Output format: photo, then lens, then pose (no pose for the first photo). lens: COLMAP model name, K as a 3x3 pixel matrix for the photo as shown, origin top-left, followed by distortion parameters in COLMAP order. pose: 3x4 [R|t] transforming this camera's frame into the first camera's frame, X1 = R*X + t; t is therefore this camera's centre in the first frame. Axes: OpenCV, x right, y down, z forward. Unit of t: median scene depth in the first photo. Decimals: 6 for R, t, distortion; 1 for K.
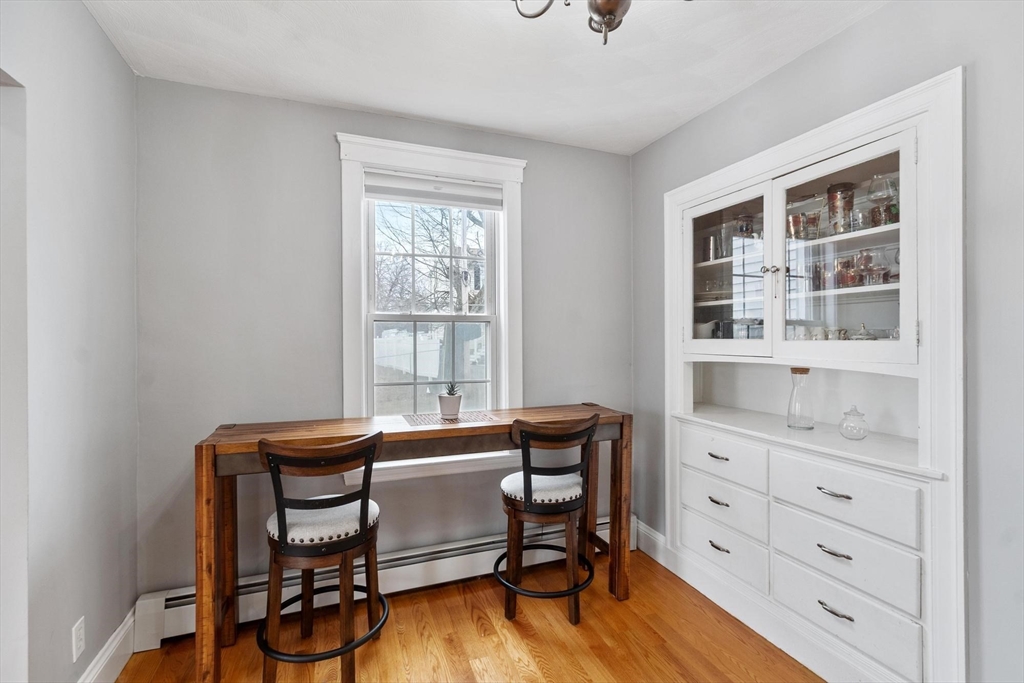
lens RADIAL K [[463.8, 0, 512.0], [0, 463.8, 341.5], [0, 0, 1]] dist [0.000079, -0.000130]
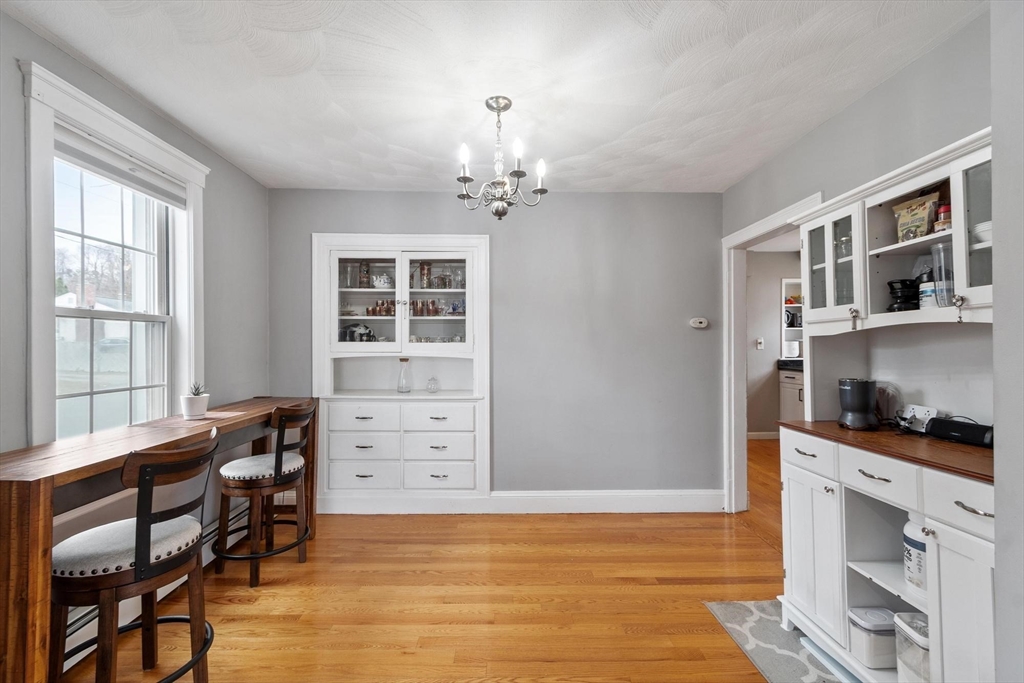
lens RADIAL K [[448.0, 0, 512.0], [0, 448.0, 341.5], [0, 0, 1]] dist [0.000758, 0.000154]
pose [[0.337345, 0.007531, 0.941351, -0.837572], [0.002781, 0.999956, -0.008996, 0.009417], [-0.941377, 0.005652, 0.337309, 0.032257]]
